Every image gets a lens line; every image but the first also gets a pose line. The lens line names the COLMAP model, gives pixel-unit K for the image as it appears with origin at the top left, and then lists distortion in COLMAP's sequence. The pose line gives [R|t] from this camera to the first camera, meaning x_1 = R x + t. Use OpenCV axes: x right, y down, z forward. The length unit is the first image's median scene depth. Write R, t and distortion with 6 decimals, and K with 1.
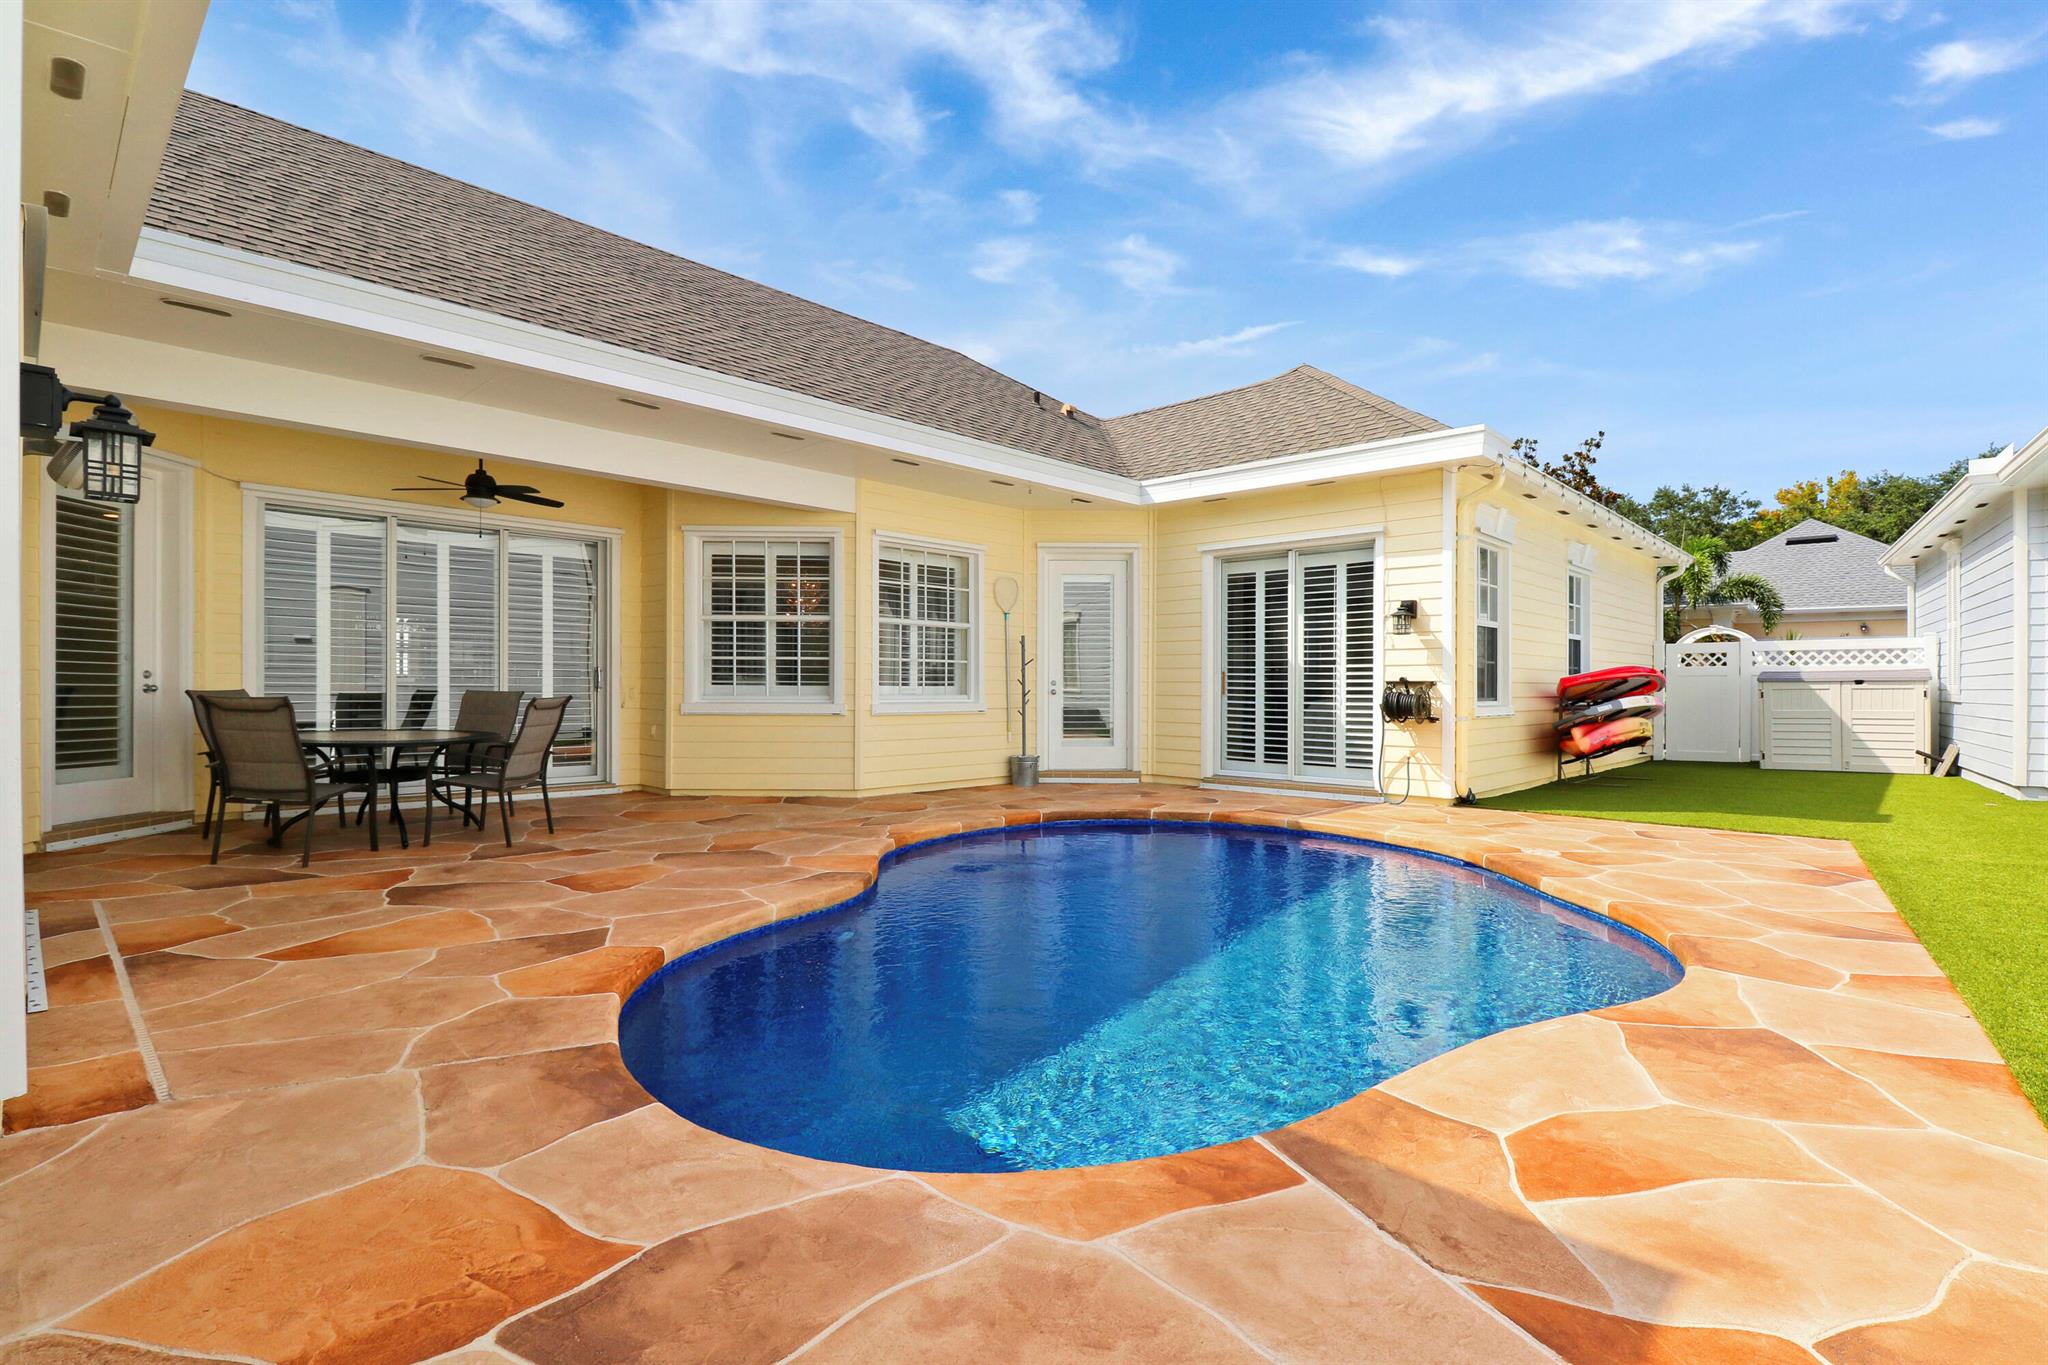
lens RADIAL K [[967.8, 0, 1025.3], [0, 967.8, 691.4], [0, 0, 1]] dist [0.005752, -0.020623]
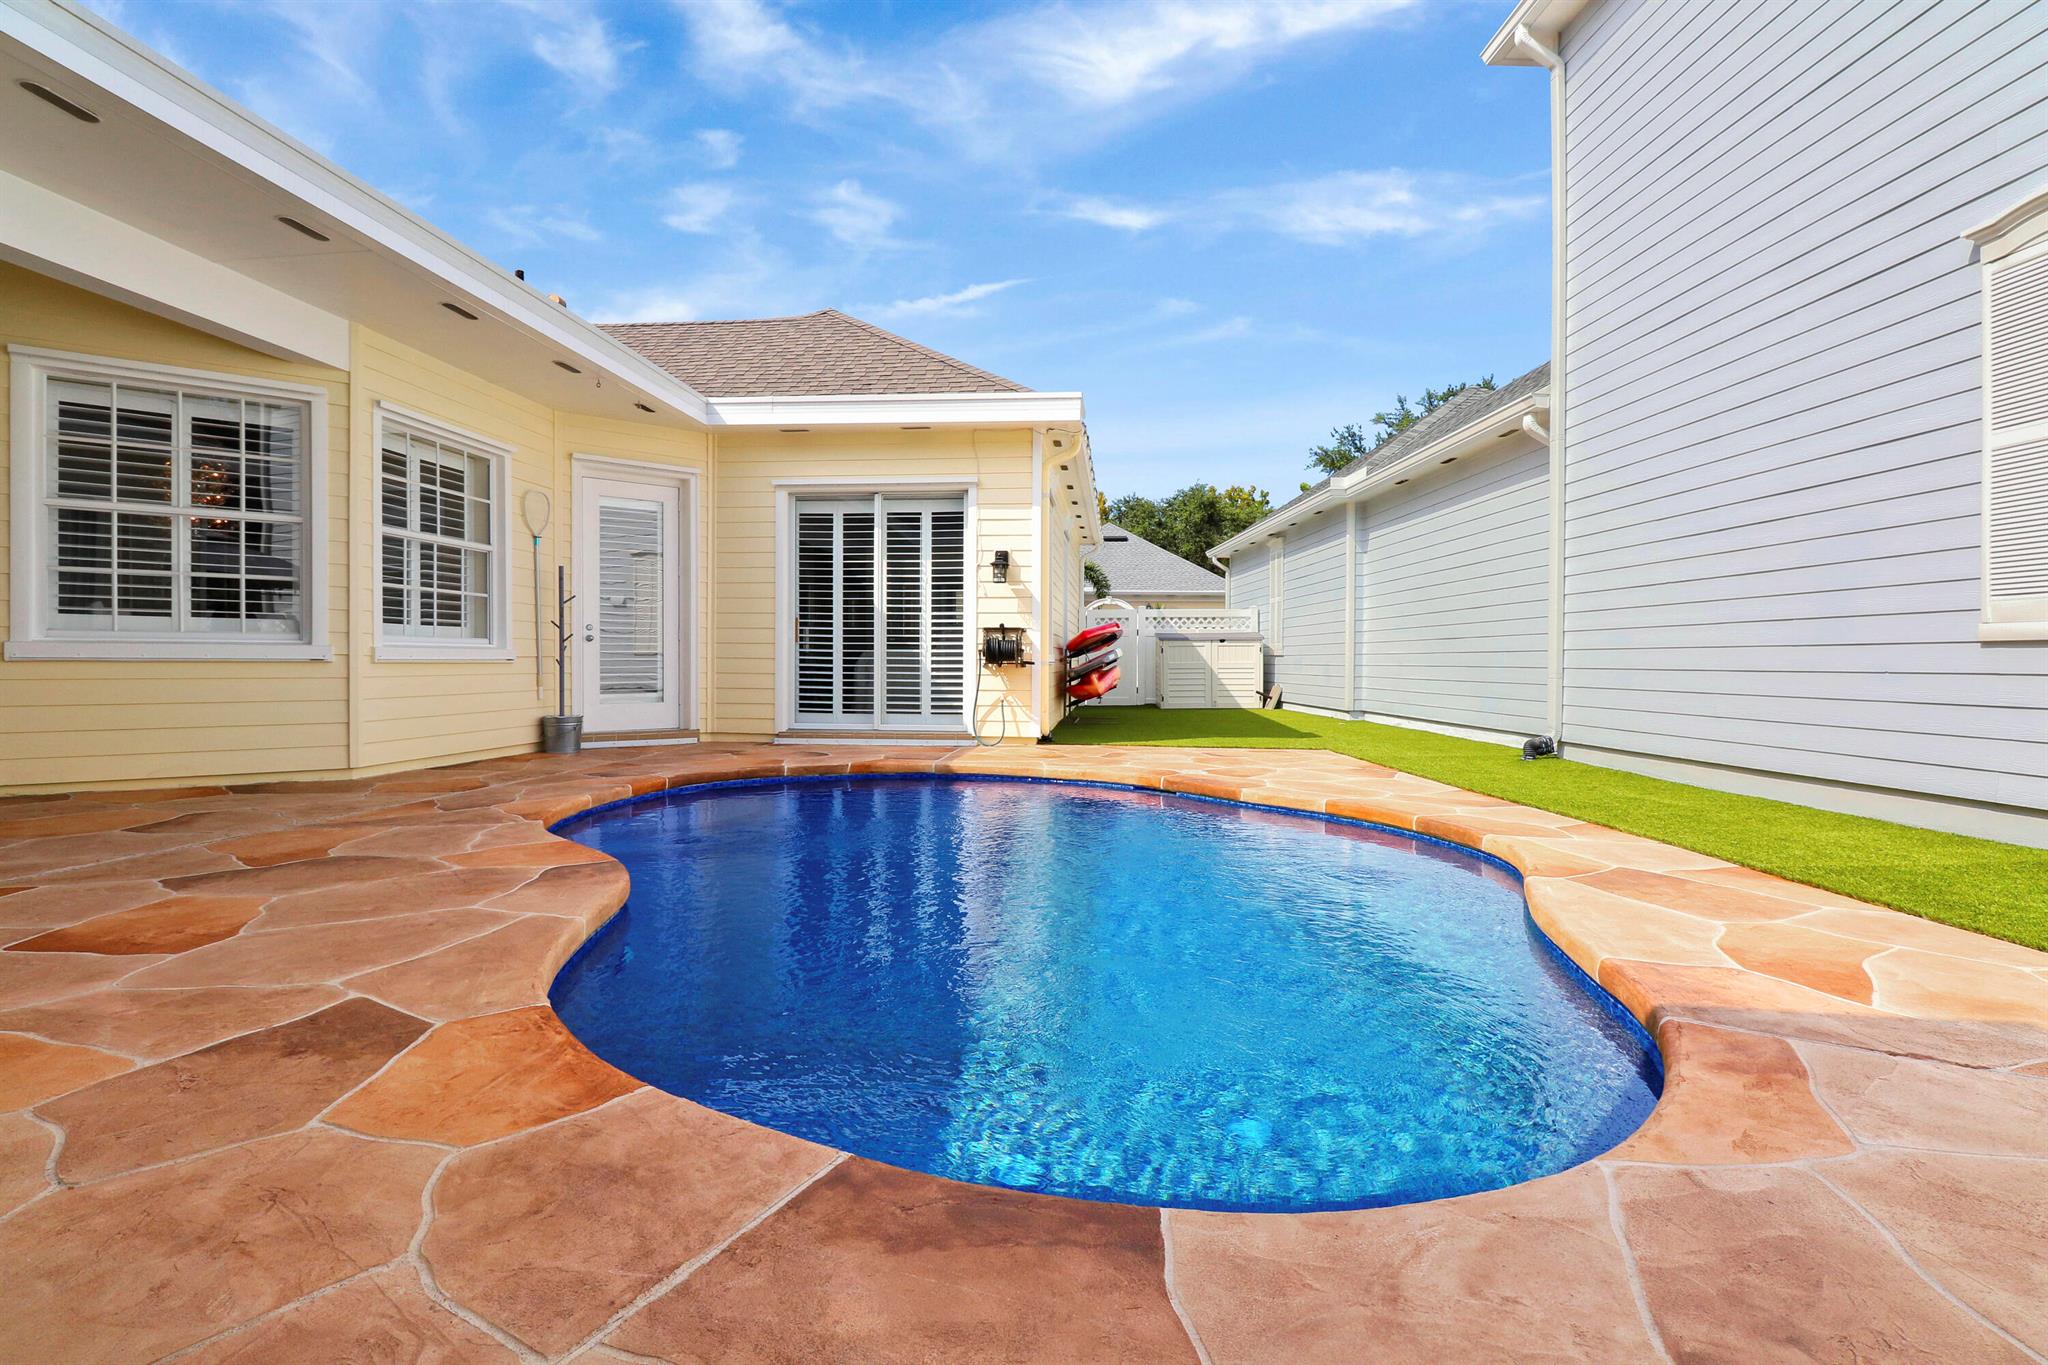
lens RADIAL K [[956.7, 0, 1017.2], [0, 956.7, 676.5], [0, 0, 1]] dist [0.000279, -0.012395]
pose [[0.790321, -0.009890, 0.612613, -0.209920], [0.000638, 0.999882, 0.015319, 0.024073], [-0.612693, -0.011716, 0.790234, 0.155936]]
